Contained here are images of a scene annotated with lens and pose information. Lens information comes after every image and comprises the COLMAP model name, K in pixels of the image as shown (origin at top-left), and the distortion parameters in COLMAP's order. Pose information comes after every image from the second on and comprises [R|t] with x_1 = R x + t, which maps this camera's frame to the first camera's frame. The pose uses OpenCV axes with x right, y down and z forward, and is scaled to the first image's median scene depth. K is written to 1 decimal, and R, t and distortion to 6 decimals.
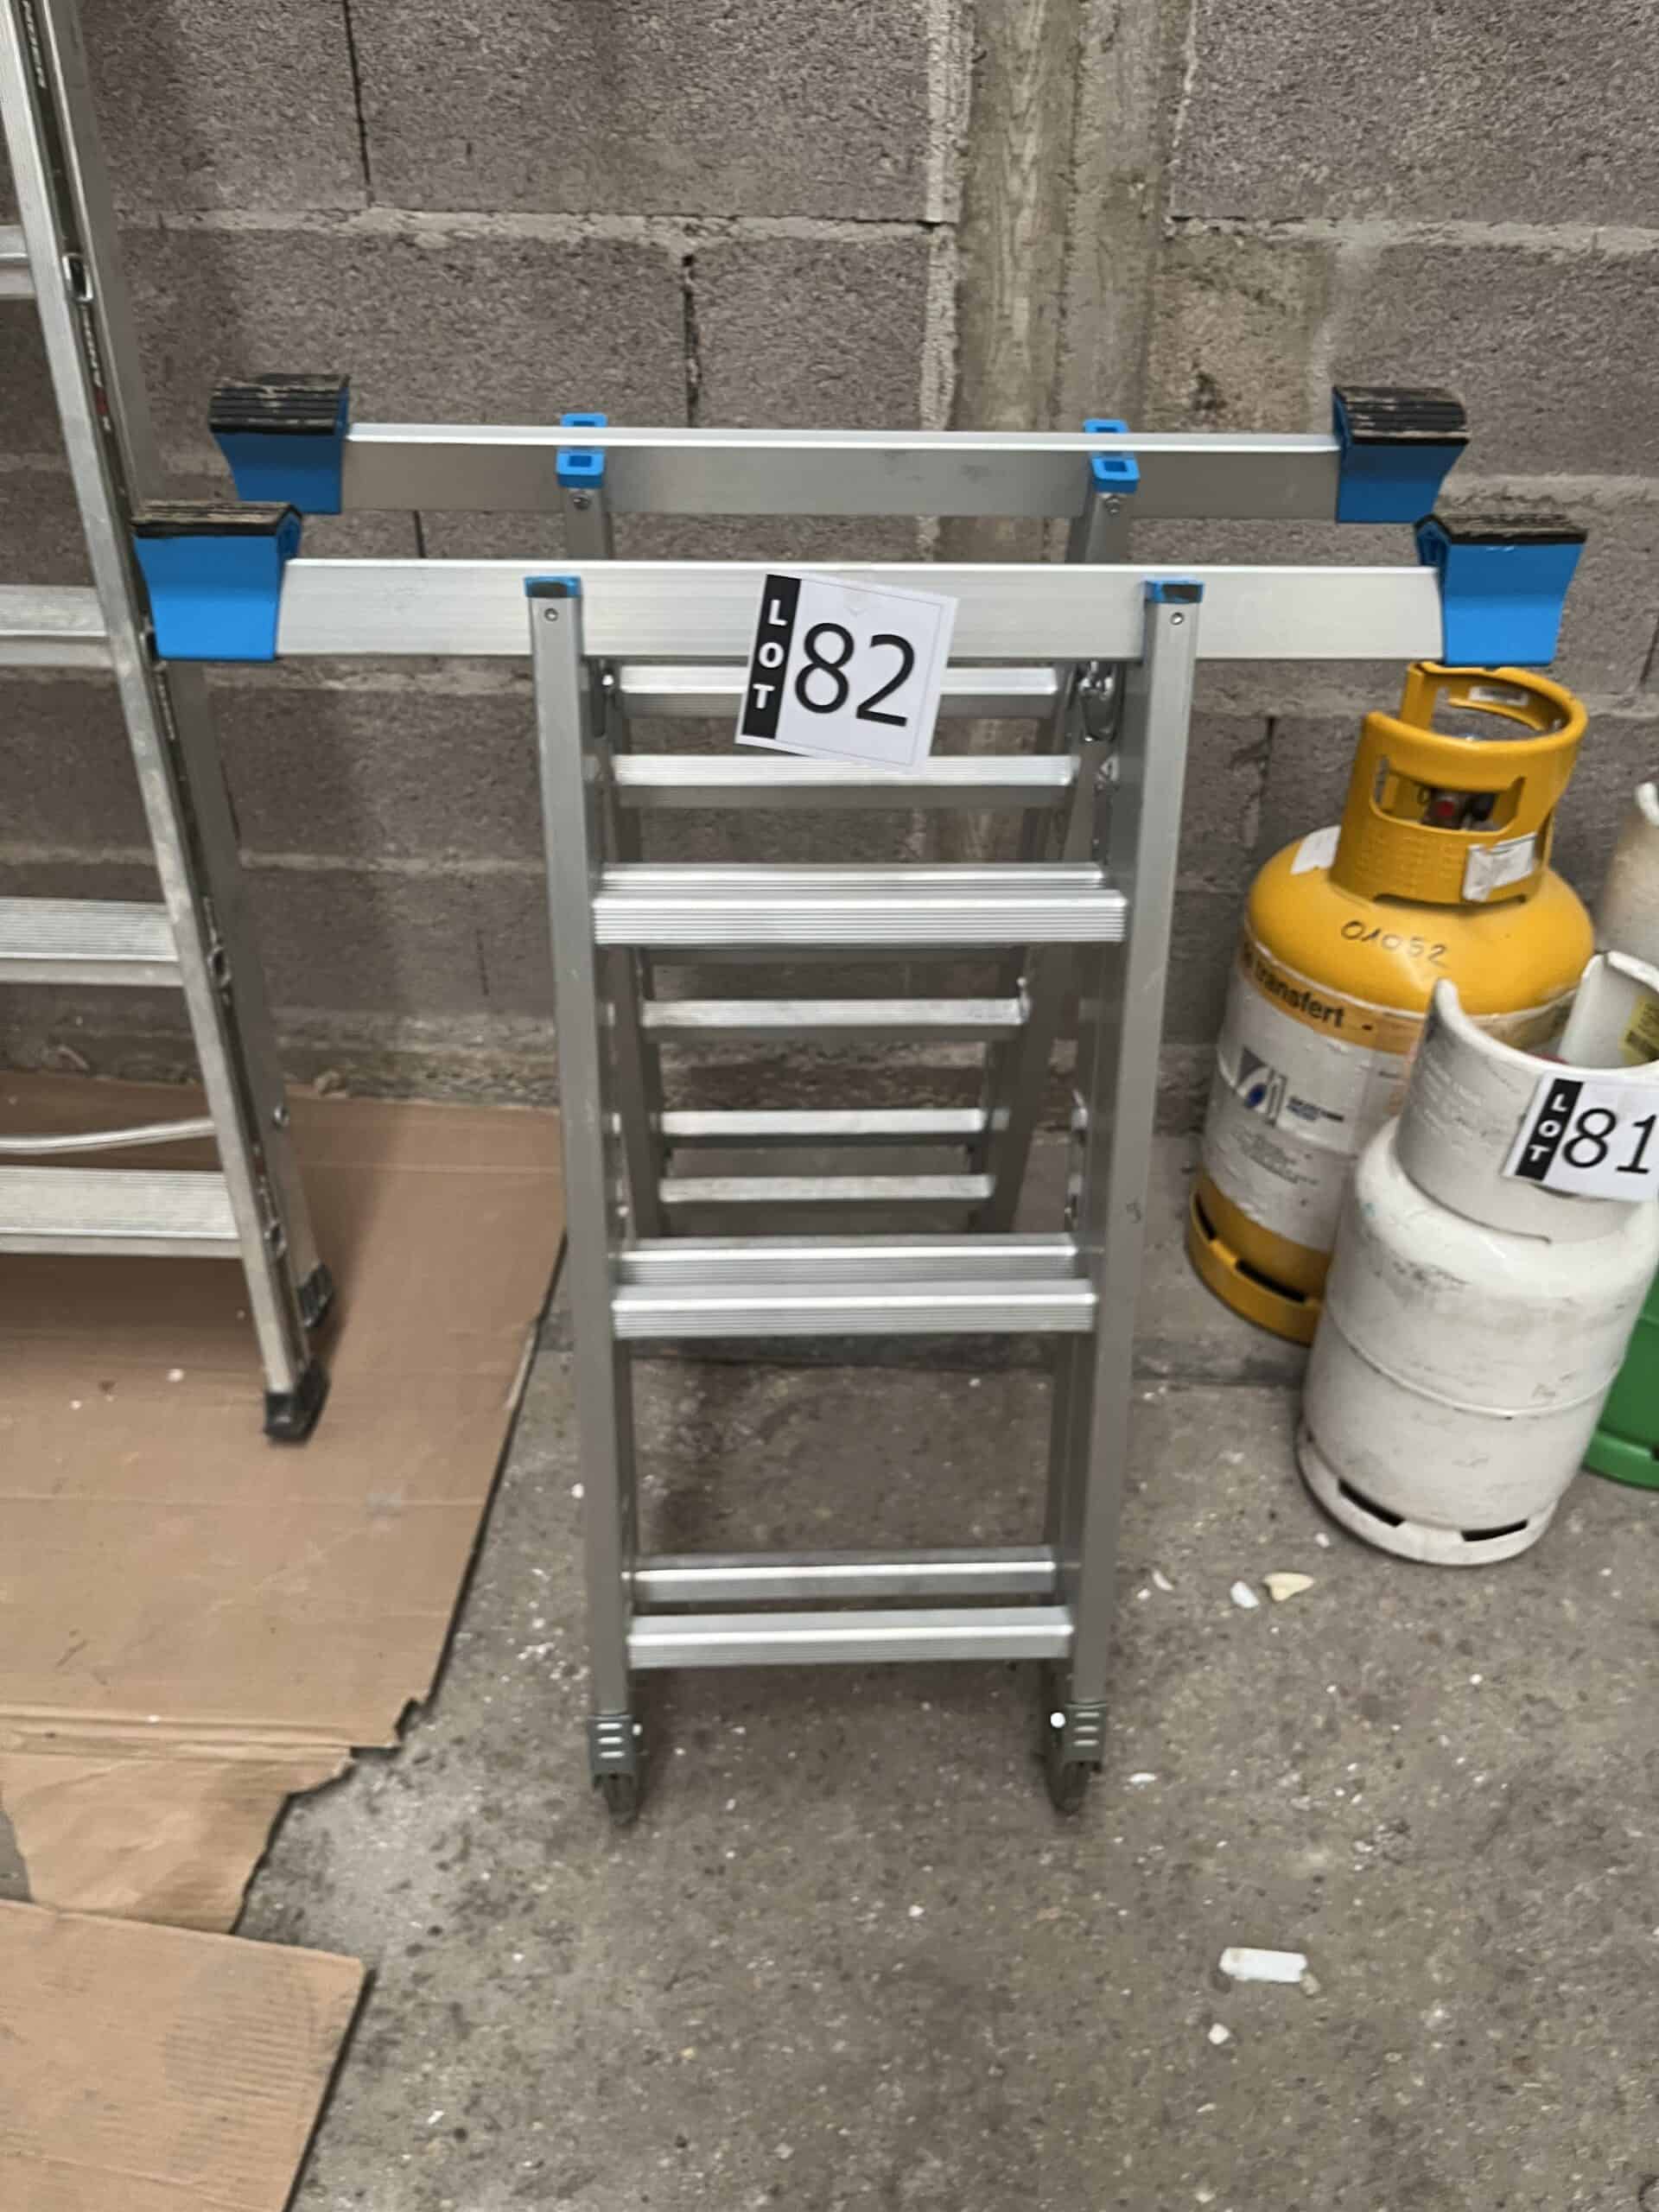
lens RADIAL K [[1679.4, 0, 824.4], [0, 1679.4, 1146.0], [0, 0, 1]] dist [0.056202, -0.093259]
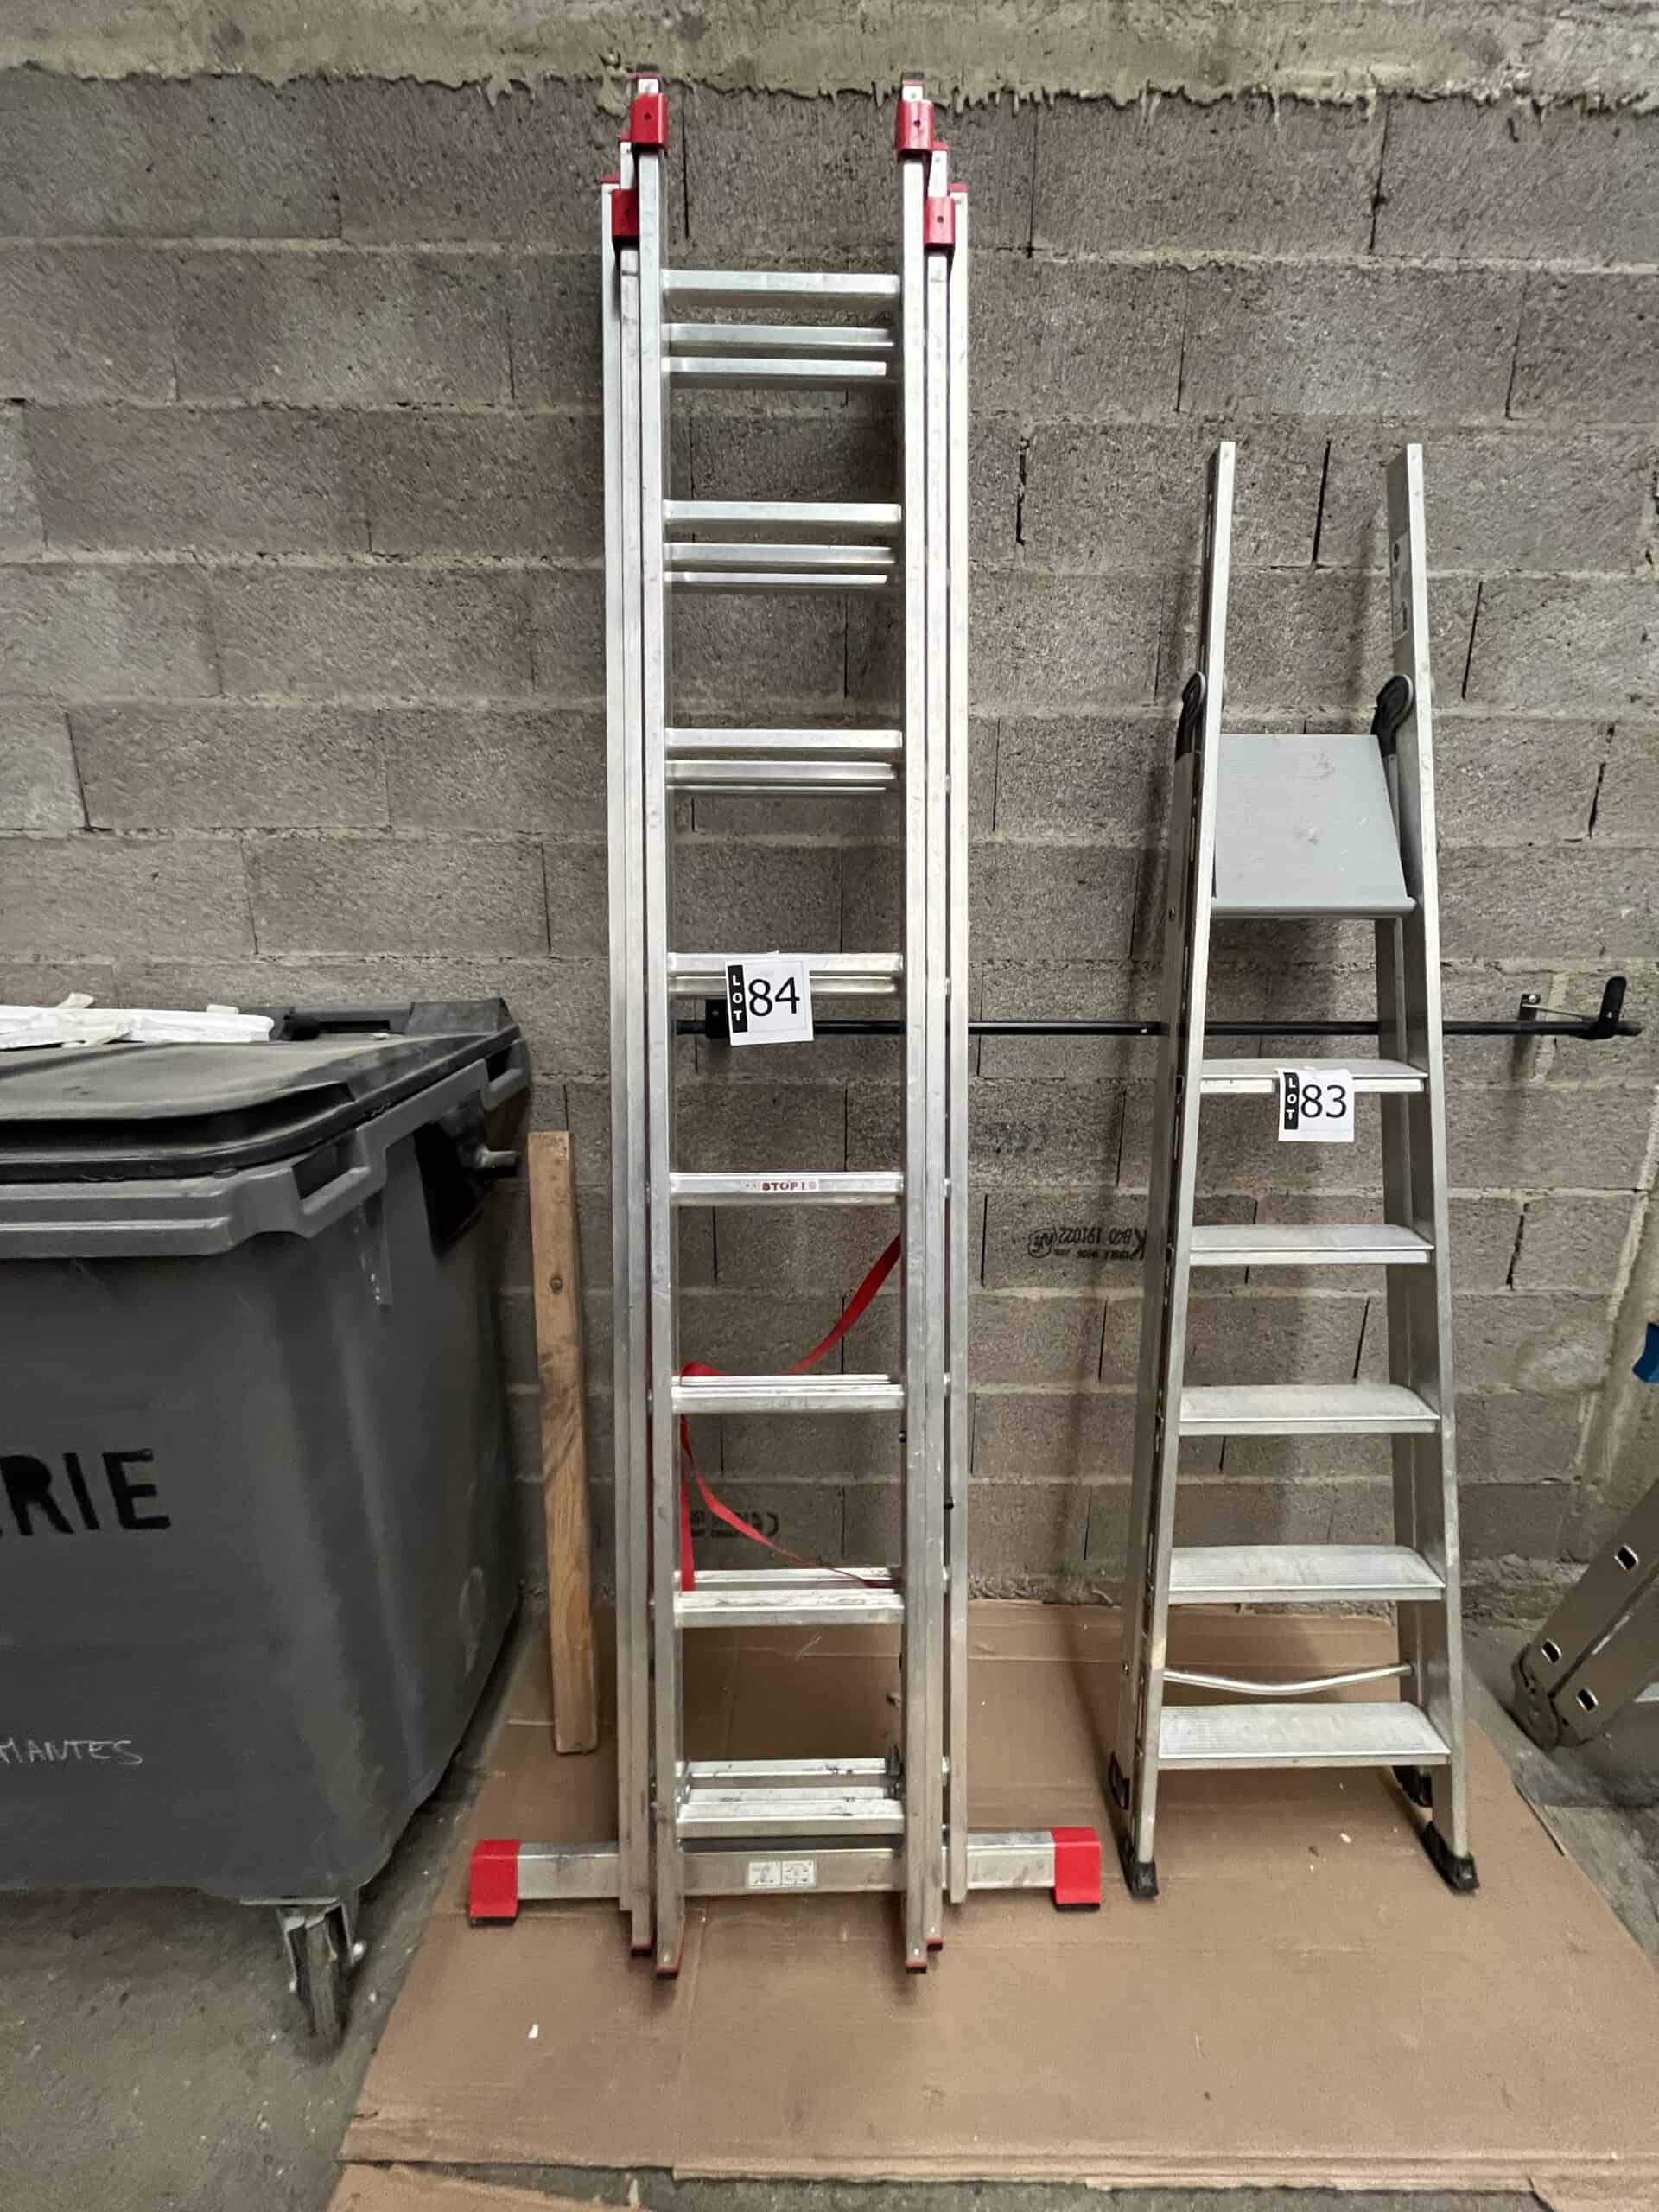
lens RADIAL K [[894.5, 0, 820.0], [0, 894.5, 1111.6], [0, 0, 1]] dist [-0.003016, -0.000094]
pose [[0.998552, -0.013514, 0.052078, -1.072260], [0.033065, 0.917726, -0.395835, -0.215479], [-0.042444, 0.396983, 0.916844, -0.061724]]
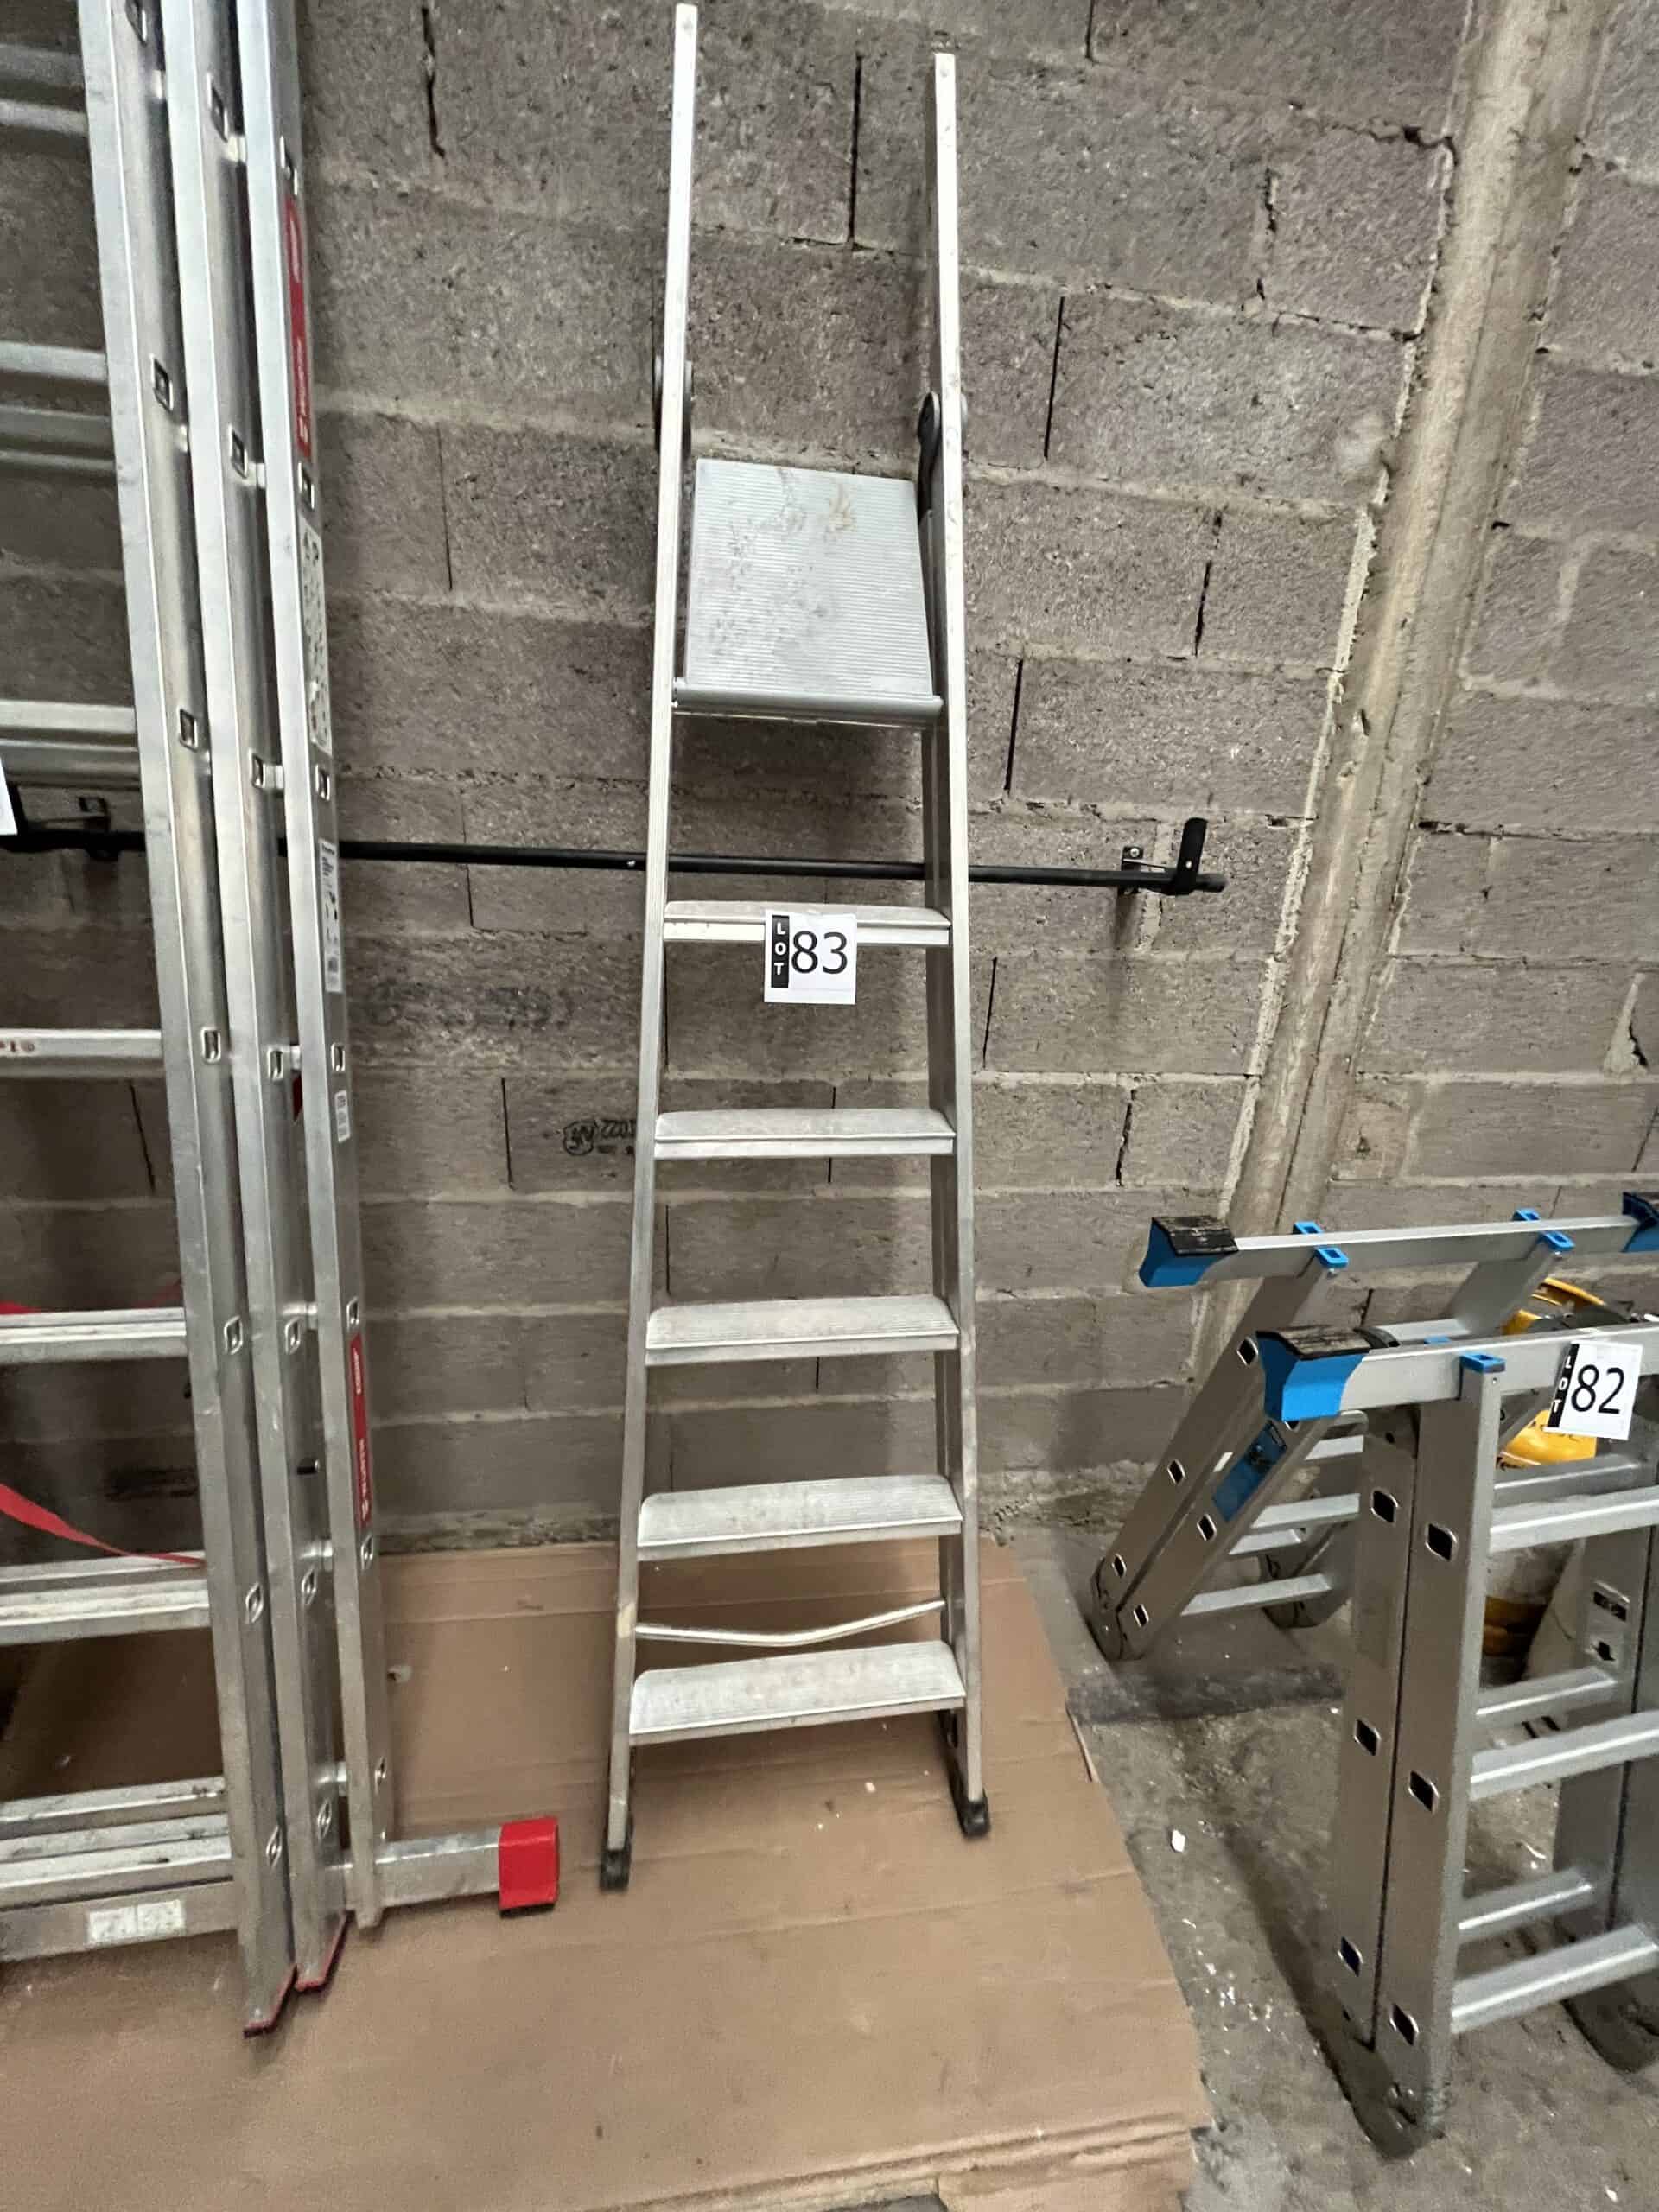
lens RADIAL K [[894.5, 0, 825.4], [0, 894.5, 1112.9], [0, 0, 1]] dist [-0.003016, -0.000094]
pose [[0.980766, -0.022097, 0.193930, -0.646900], [0.079915, 0.951936, -0.295689, -0.229640], [-0.178075, 0.305500, 0.935392, 0.108035]]
